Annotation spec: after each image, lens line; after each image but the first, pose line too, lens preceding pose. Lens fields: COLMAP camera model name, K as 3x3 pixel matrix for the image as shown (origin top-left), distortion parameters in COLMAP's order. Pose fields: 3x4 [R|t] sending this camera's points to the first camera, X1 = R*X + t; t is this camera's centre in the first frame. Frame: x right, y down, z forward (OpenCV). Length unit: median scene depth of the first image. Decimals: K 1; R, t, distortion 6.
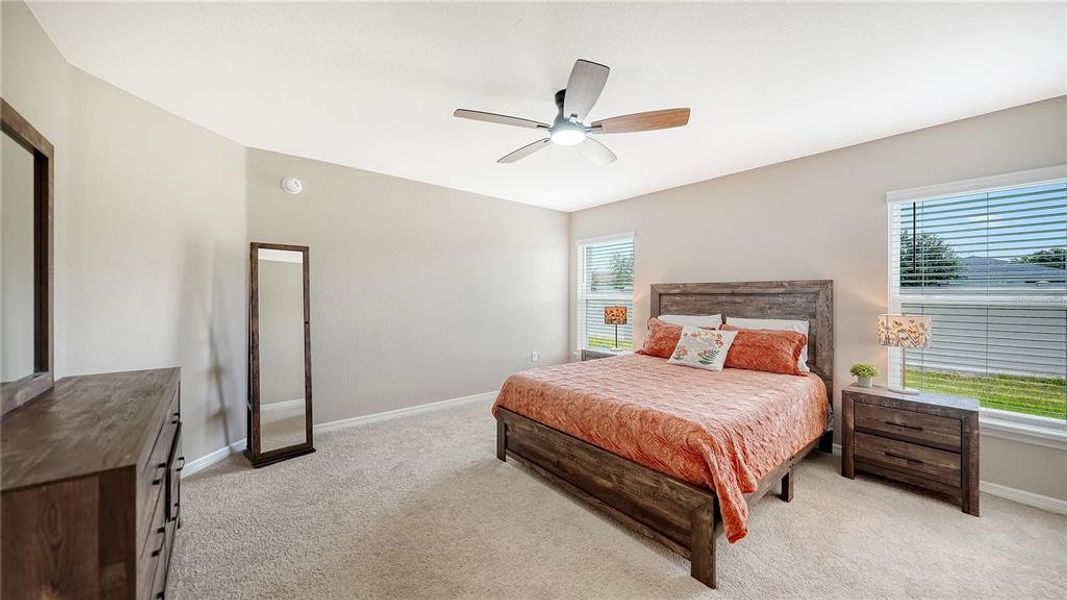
lens RADIAL K [[369.7, 0, 533.5], [0, 369.7, 300.0], [0, 0, 1]] dist [0.000068, -0.000010]
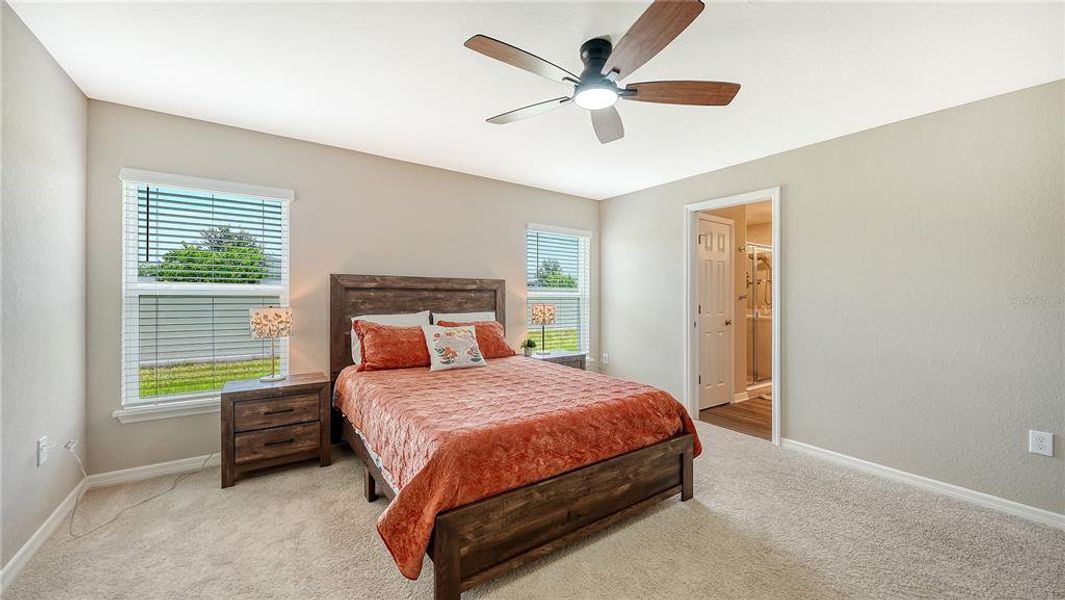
lens RADIAL K [[394.2, 0, 528.5], [0, 394.2, 295.1], [0, 0, 1]] dist [-0.001245, -0.000351]
pose [[0.082527, -0.006915, 0.996565, -0.530563], [0.002099, 0.999975, 0.006765, -0.008664], [-0.996587, 0.001534, 0.082540, 0.731198]]
